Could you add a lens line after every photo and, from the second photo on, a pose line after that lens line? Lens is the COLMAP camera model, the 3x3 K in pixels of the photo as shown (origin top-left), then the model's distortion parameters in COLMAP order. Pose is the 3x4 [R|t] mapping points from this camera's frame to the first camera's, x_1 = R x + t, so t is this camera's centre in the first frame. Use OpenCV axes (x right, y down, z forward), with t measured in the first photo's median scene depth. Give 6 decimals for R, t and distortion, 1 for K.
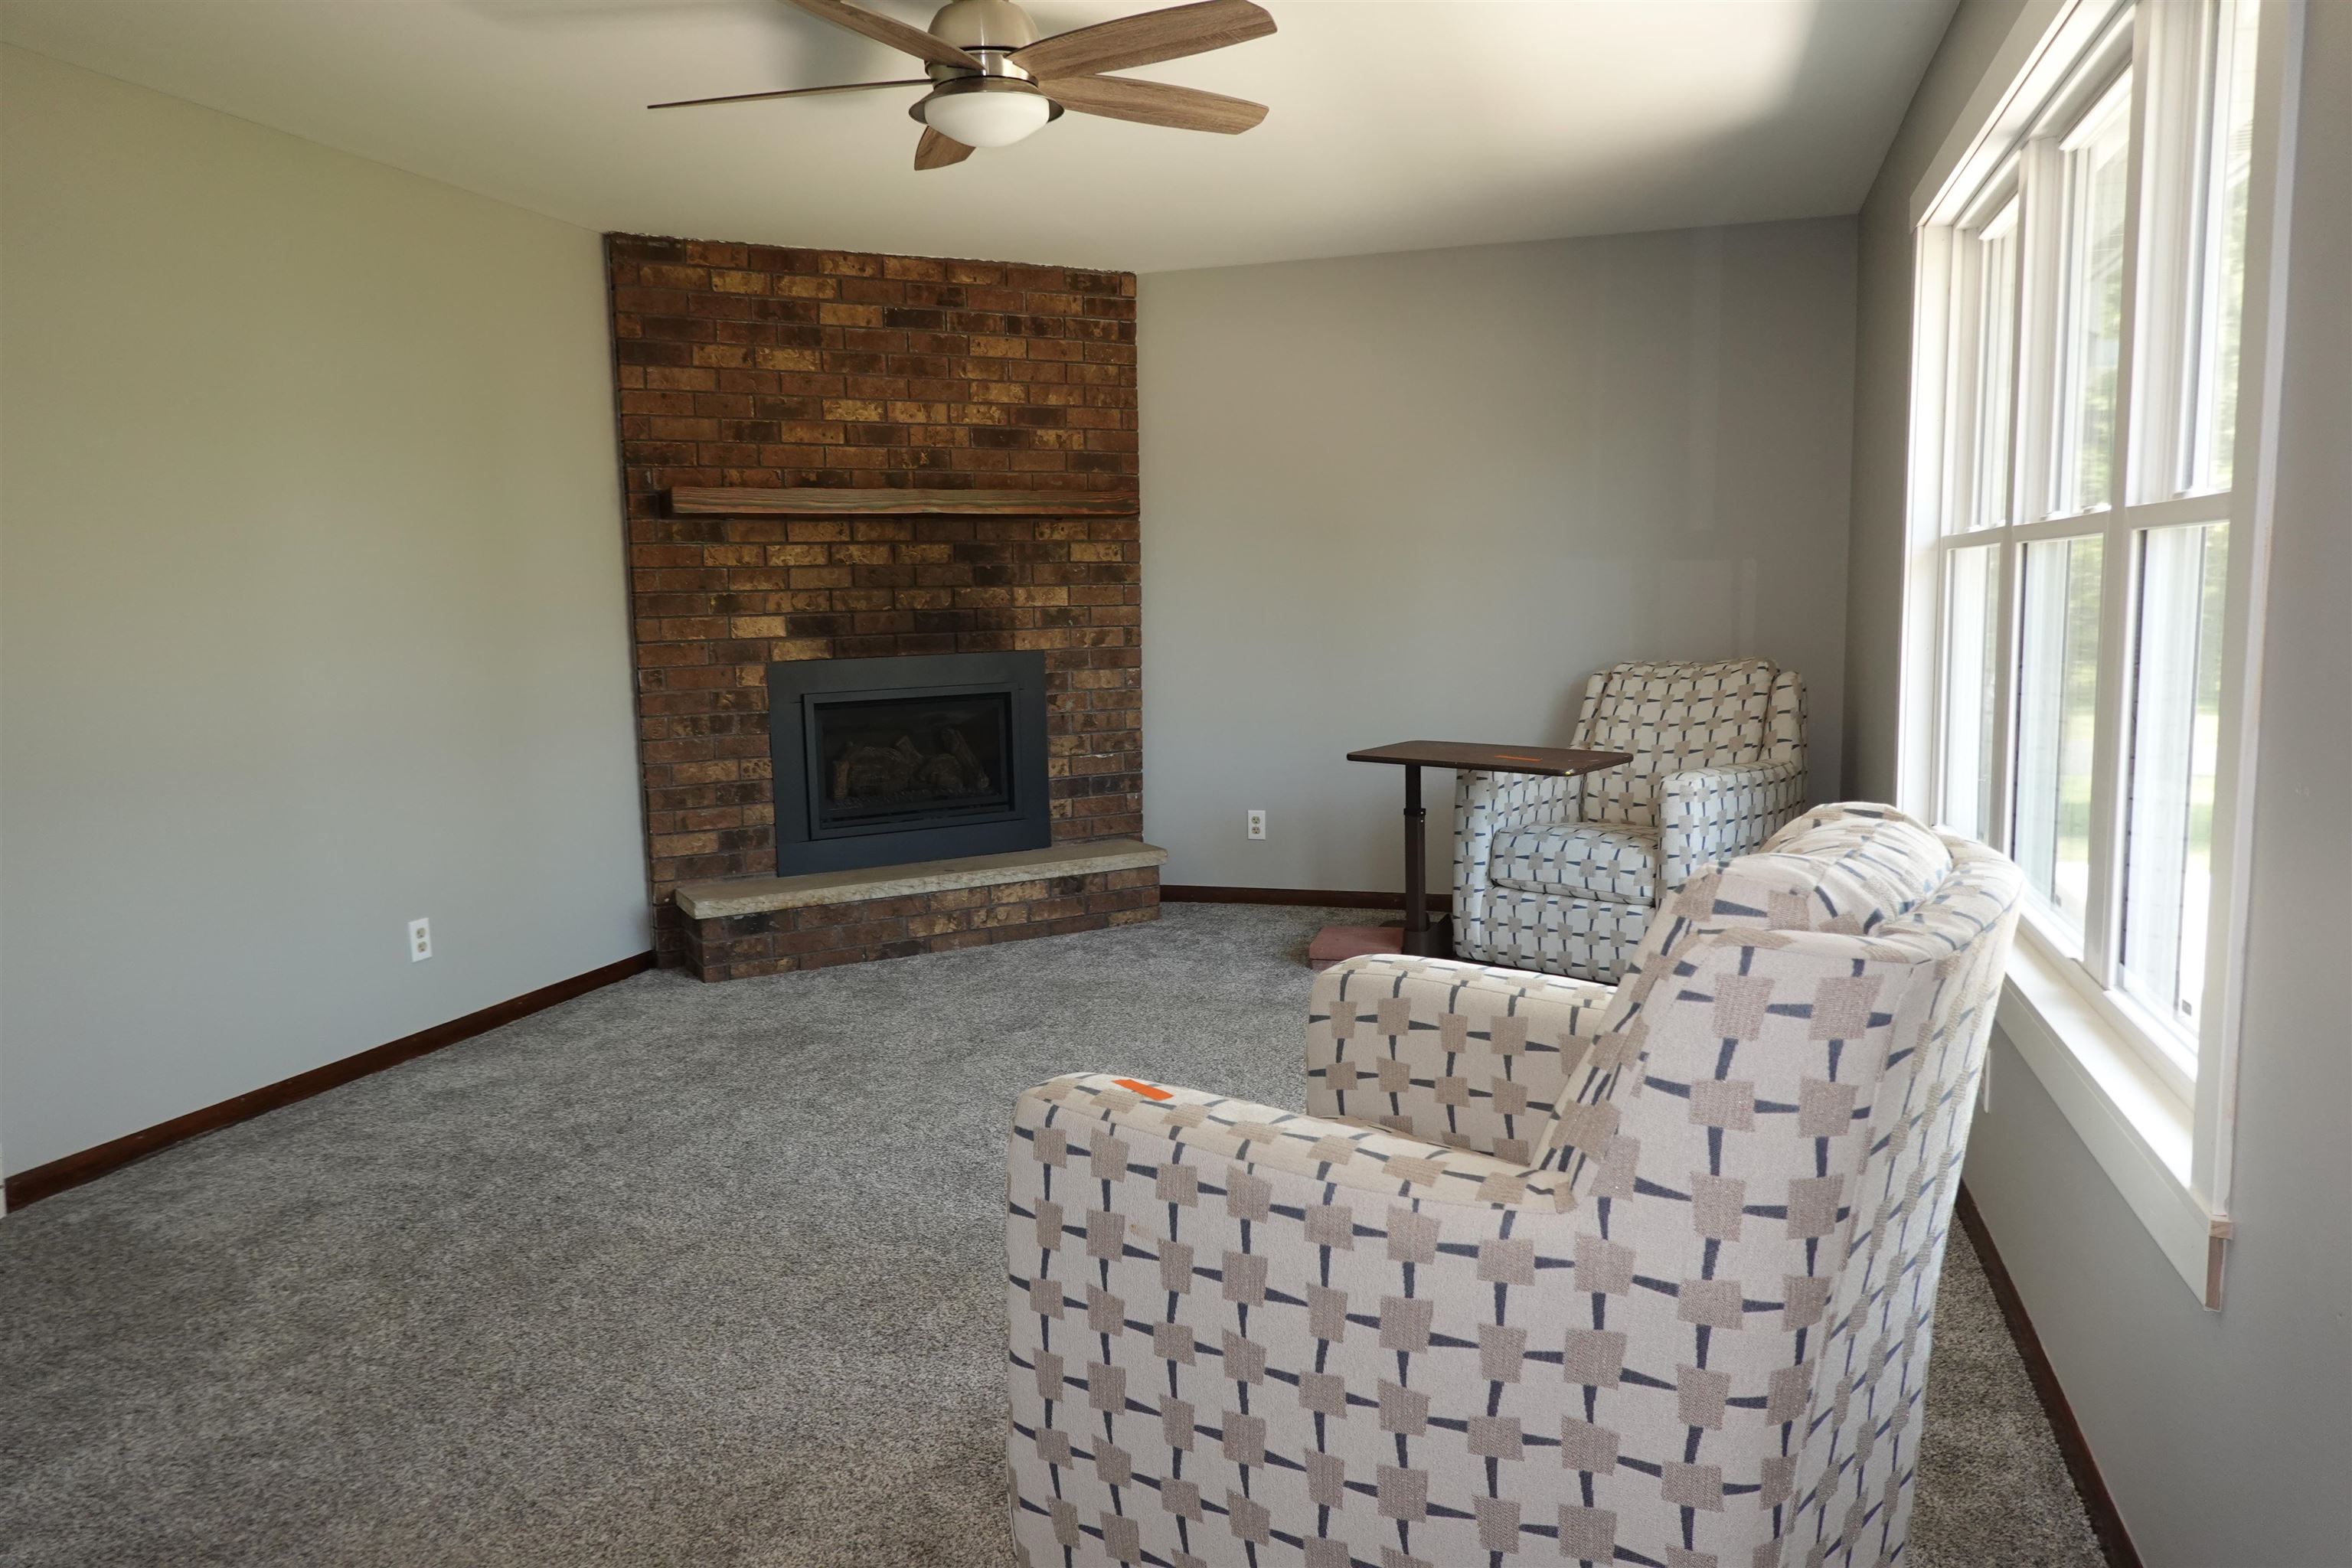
lens RADIAL K [[1588.8, 0, 1176.7], [0, 1588.8, 769.4], [0, 0, 1]] dist [0.004953, 0.008971]
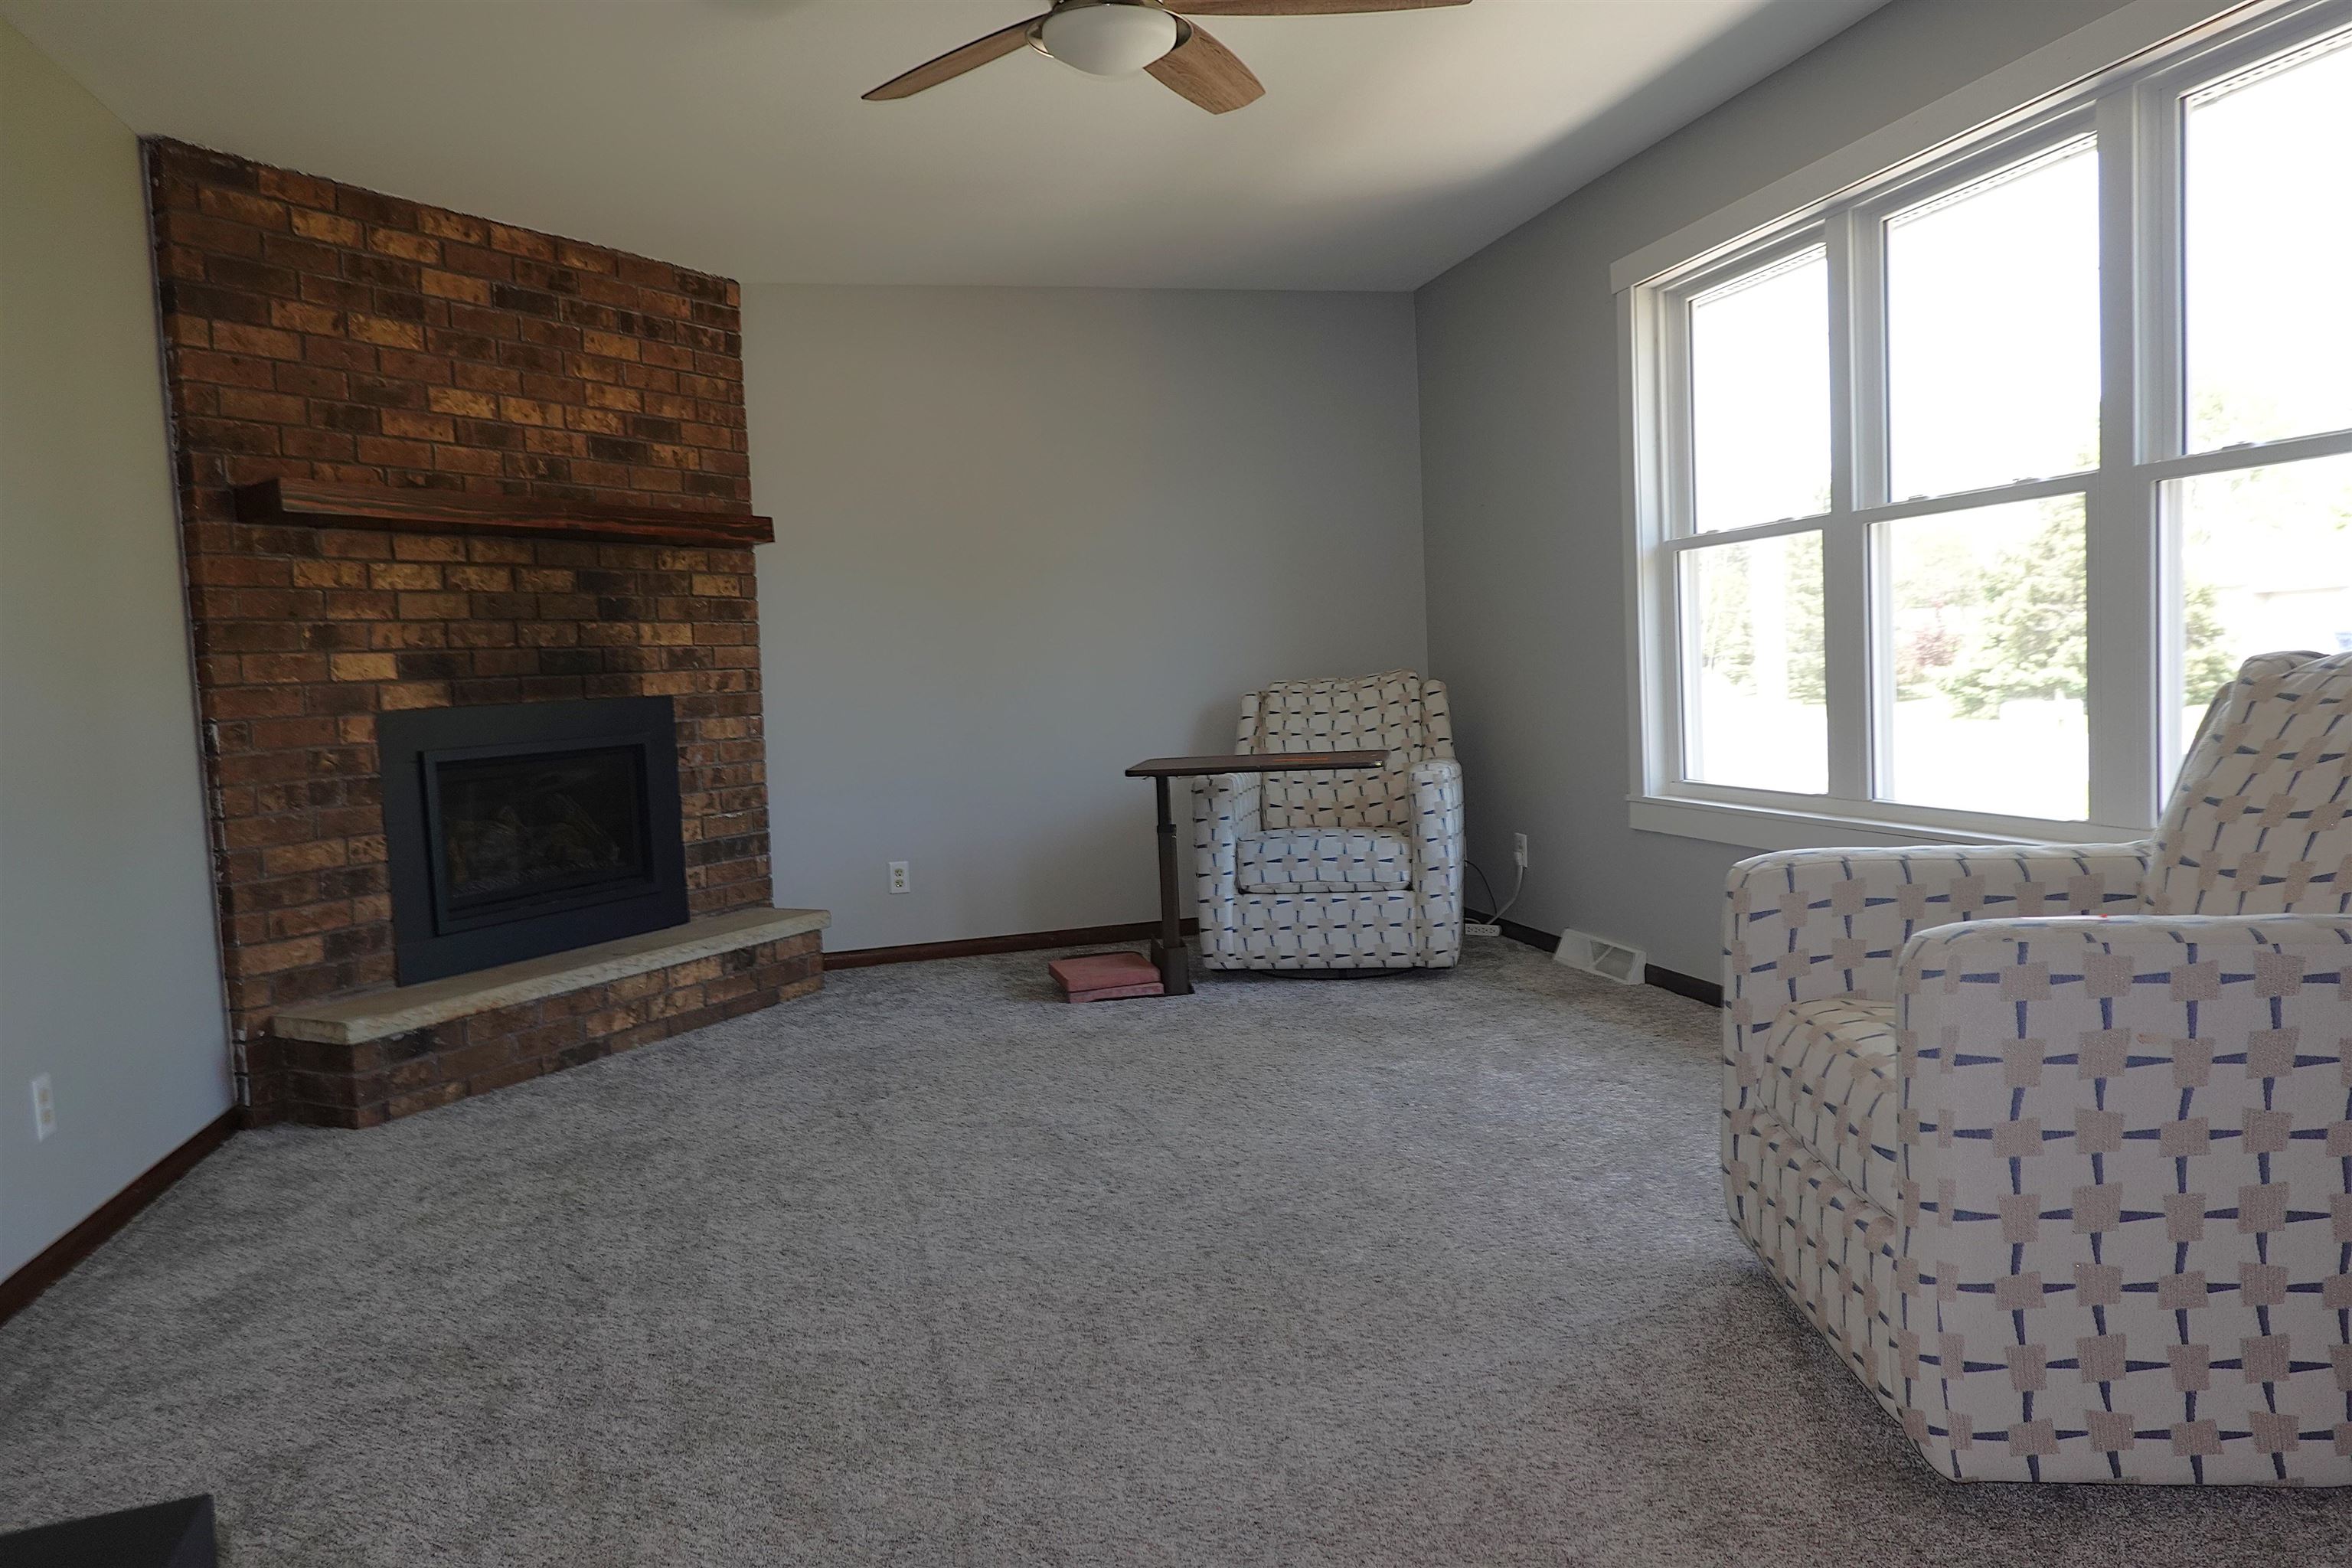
lens RADIAL K [[1588.8, 0, 1176.7], [0, 1588.8, 769.4], [0, 0, 1]] dist [0.004953, 0.008971]
pose [[0.846014, -0.055022, 0.530313, -0.339713], [0.093142, 0.994618, -0.045394, 0.032778], [-0.524961, 0.087798, 0.846586, 0.133542]]
